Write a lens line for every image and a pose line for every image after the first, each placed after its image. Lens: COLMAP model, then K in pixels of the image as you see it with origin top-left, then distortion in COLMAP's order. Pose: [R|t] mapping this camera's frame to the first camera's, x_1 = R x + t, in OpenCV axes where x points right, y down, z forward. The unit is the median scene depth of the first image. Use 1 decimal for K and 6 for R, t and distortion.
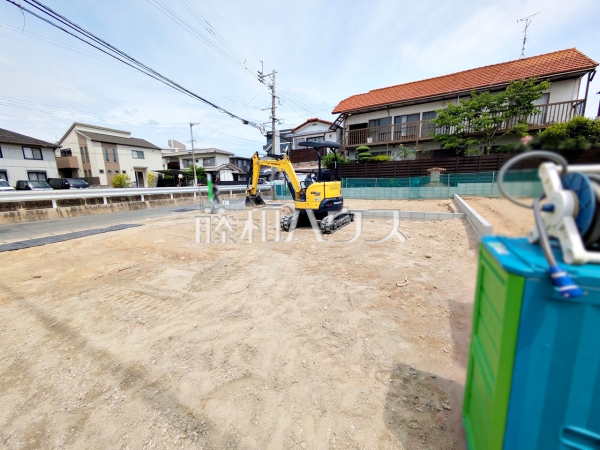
lens RADIAL K [[239.0, 0, 299.0], [0, 239.0, 224.2], [0, 0, 1]] dist [0.000573, 0.000849]
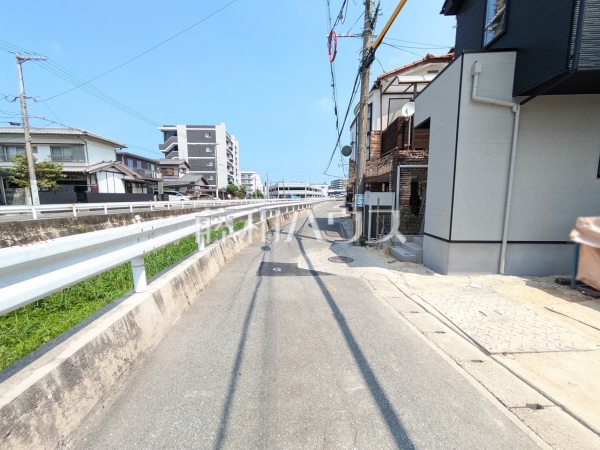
lens RADIAL K [[239.0, 0, 299.0], [0, 239.0, 224.2], [0, 0, 1]] dist [0.000573, 0.000849]
pose [[0.890036, -0.035980, 0.454469, -0.368822], [0.065374, 0.996651, -0.049125, -0.124710], [-0.451179, 0.073433, 0.889407, 0.726574]]
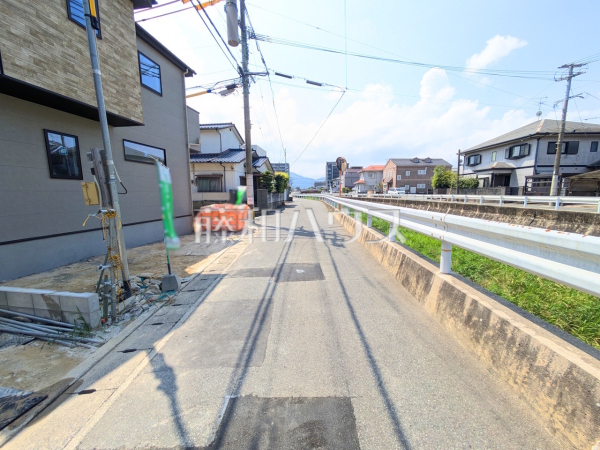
lens RADIAL K [[239.0, 0, 299.0], [0, 239.0, 224.2], [0, 0, 1]] dist [0.000573, 0.000849]
pose [[-0.936384, 0.067302, -0.344465, -0.331505], [-0.038560, 0.955775, 0.291562, -0.138612], [0.348853, 0.286296, -0.892376, 0.804486]]
